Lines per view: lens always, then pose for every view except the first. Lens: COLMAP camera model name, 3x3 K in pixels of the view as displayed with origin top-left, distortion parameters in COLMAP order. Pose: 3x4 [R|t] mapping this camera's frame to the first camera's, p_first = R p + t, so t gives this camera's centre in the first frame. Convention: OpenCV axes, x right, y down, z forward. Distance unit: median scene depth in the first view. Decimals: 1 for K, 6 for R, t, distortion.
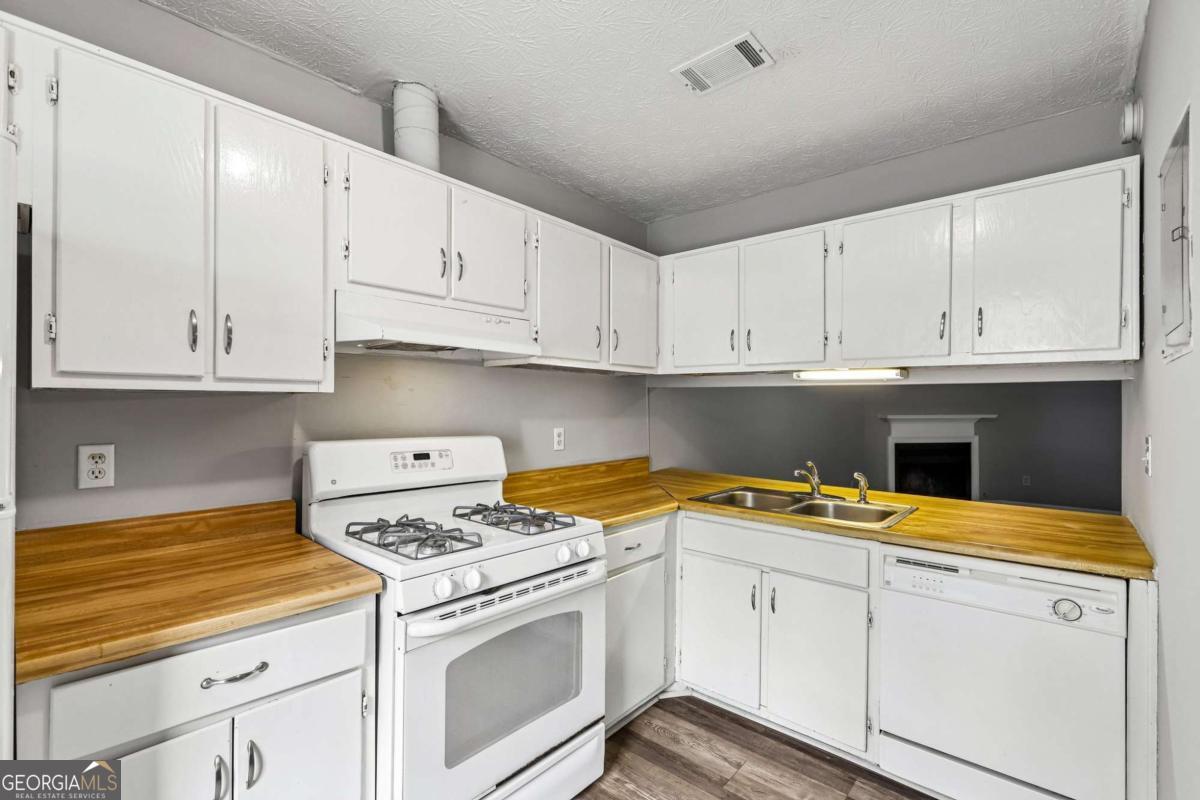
lens RADIAL K [[539.0, 0, 600.9], [0, 539.0, 401.9], [0, 0, 1]] dist [0.000079, 0.002137]
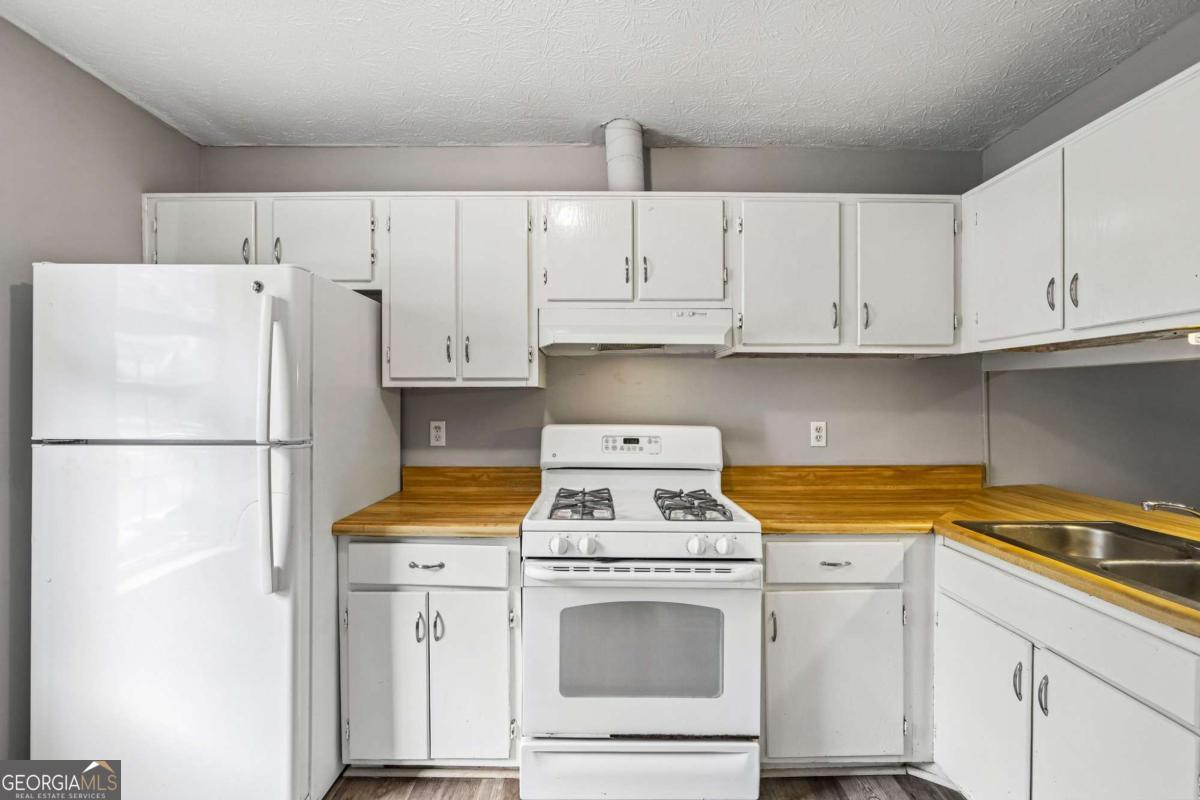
lens RADIAL K [[539.0, 0, 599.5], [0, 539.0, 402.0], [0, 0, 1]] dist [0.000079, 0.002137]
pose [[0.661511, -0.003804, -0.749926, 0.497258], [0.007657, 0.999969, 0.001682, 0.016399], [0.749897, -0.006855, 0.661520, 0.197592]]
